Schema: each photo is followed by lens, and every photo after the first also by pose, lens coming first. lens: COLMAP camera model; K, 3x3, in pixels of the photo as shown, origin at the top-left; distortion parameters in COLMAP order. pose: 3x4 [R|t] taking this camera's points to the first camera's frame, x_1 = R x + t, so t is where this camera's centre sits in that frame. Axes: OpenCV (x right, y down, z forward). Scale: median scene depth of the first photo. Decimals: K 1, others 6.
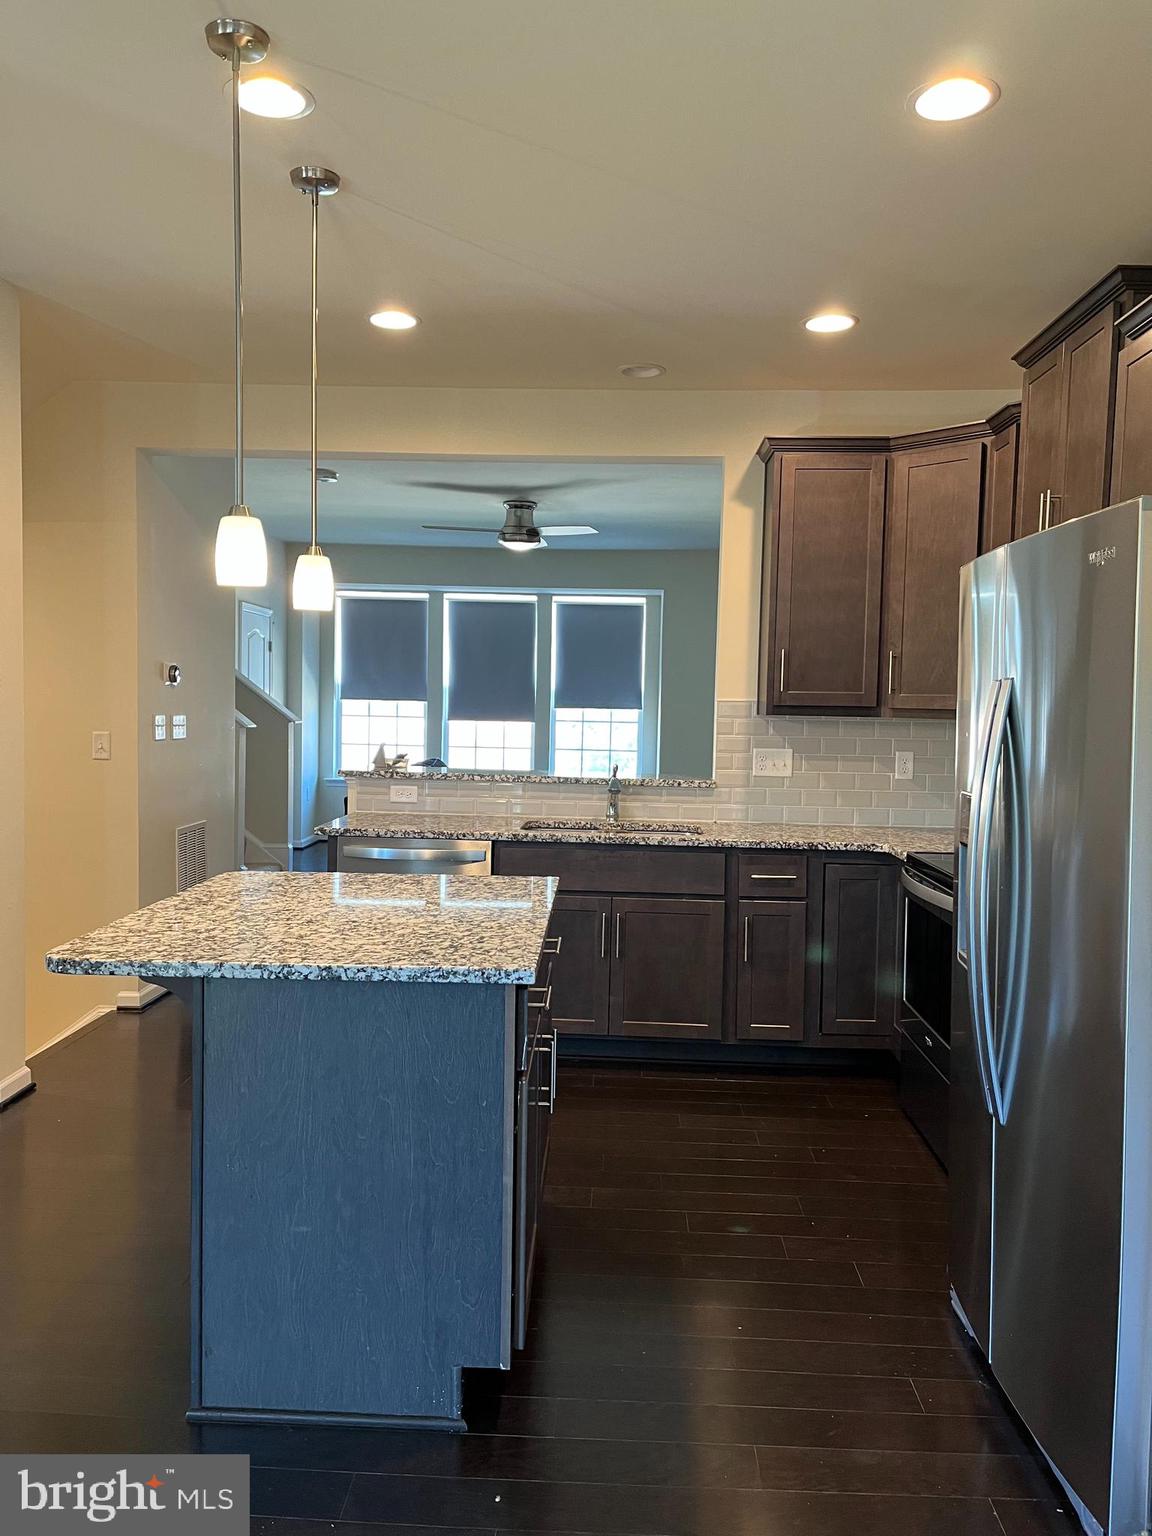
lens RADIAL K [[1154.7, 0, 573.9], [0, 1154.7, 766.5], [0, 0, 1]] dist [-0.005132, -0.002058]
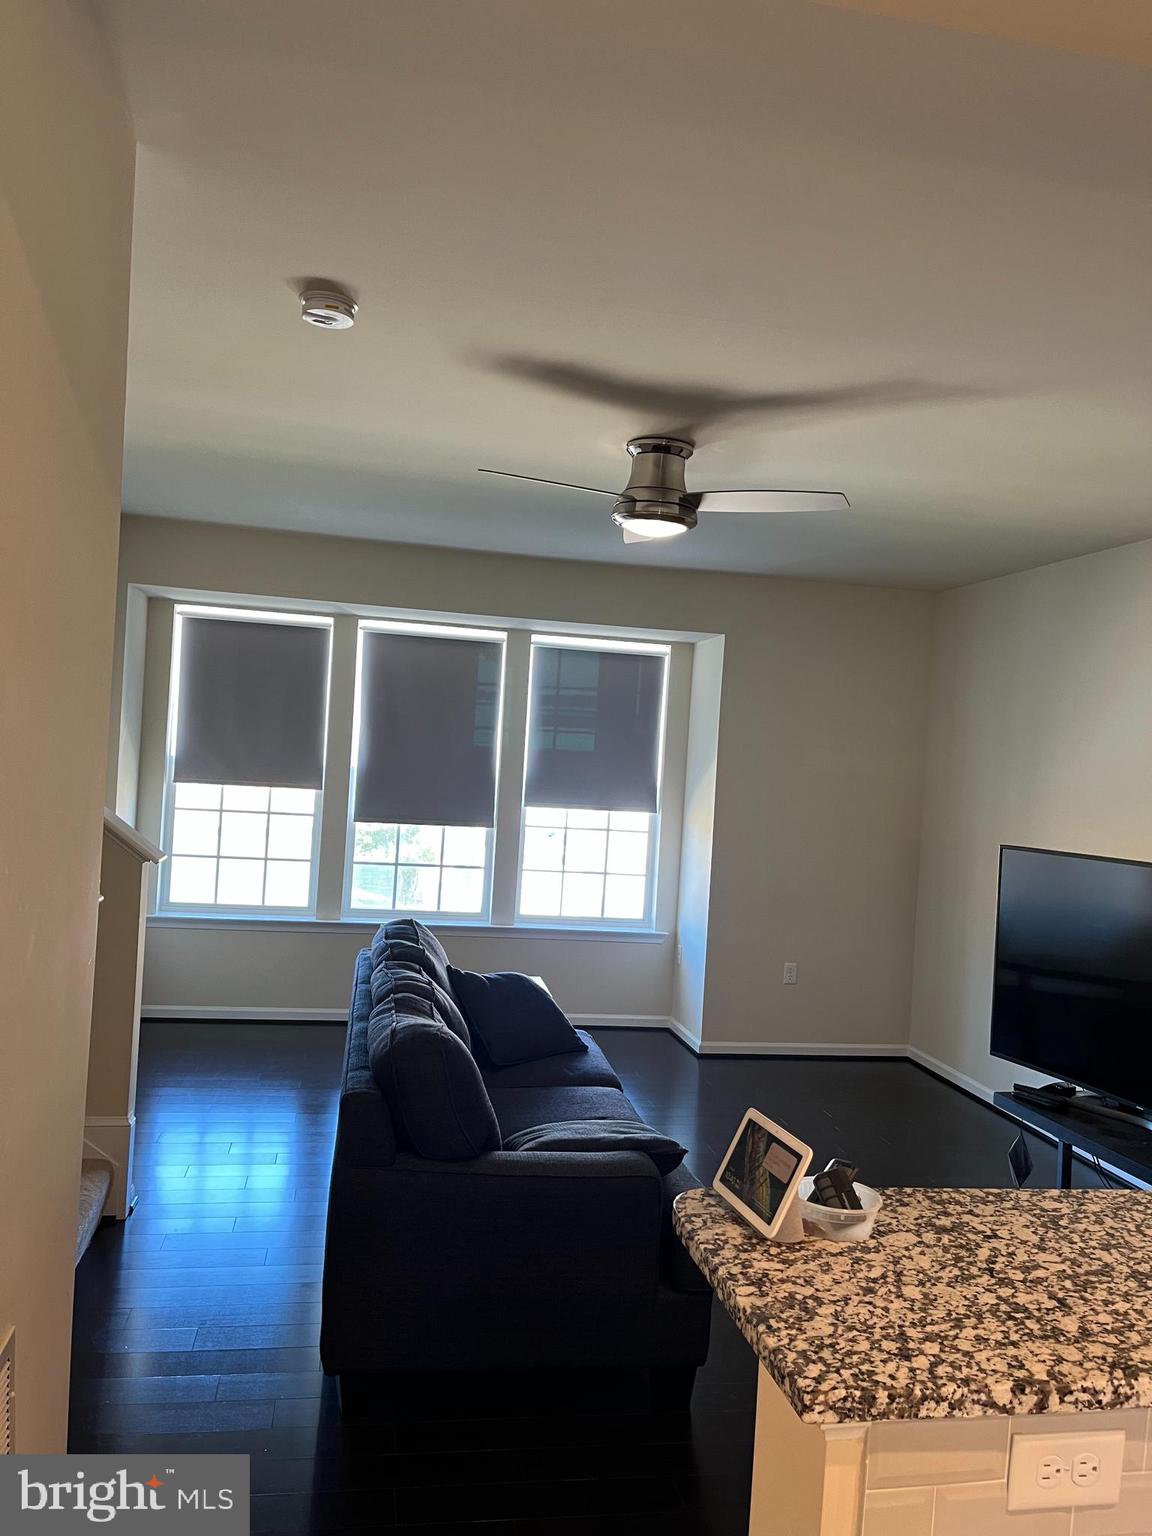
lens RADIAL K [[1154.7, 0, 579.3], [0, 1154.7, 769.2], [0, 0, 1]] dist [-0.005132, -0.002058]
pose [[0.973310, 0.034218, 0.226927, -0.134931], [-0.025047, 0.998754, -0.043173, -0.045093], [-0.228121, 0.036337, 0.972954, 0.369563]]
